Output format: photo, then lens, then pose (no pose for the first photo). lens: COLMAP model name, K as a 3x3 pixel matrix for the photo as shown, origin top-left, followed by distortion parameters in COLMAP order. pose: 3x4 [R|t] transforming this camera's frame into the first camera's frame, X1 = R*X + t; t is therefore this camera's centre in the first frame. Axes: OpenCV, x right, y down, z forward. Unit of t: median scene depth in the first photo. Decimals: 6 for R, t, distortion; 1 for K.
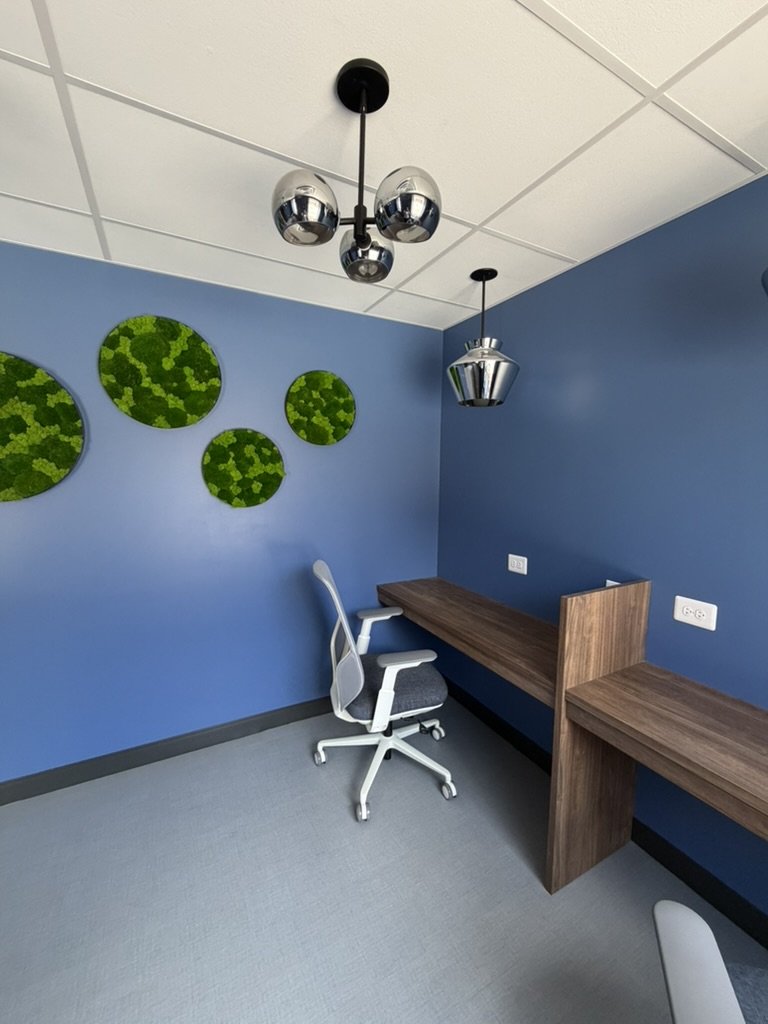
lens RADIAL K [[408.7, 0, 384.0], [0, 408.7, 512.0], [0, 0, 1]] dist [-0.001278, 0.000159]
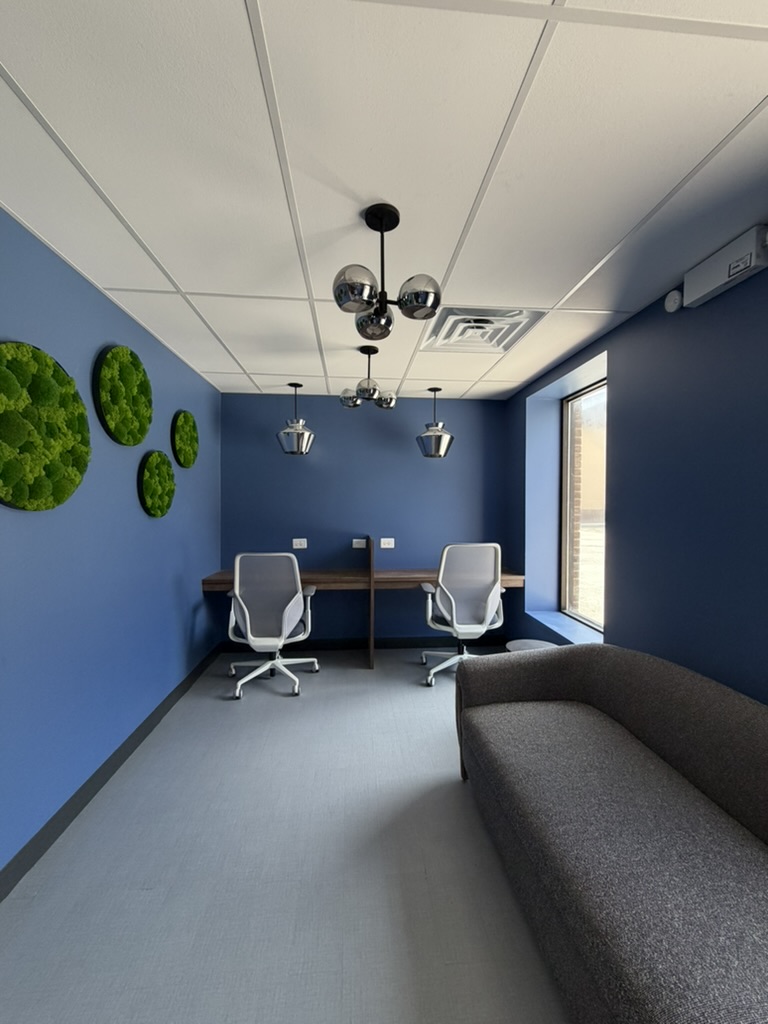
lens RADIAL K [[408.7, 0, 384.0], [0, 408.7, 512.0], [0, 0, 1]] dist [-0.001278, 0.000159]
pose [[0.398895, -0.027695, 0.916578, -1.319080], [0.101349, 0.994752, -0.014050, 0.061130], [-0.911379, 0.098499, 0.399609, -0.054437]]
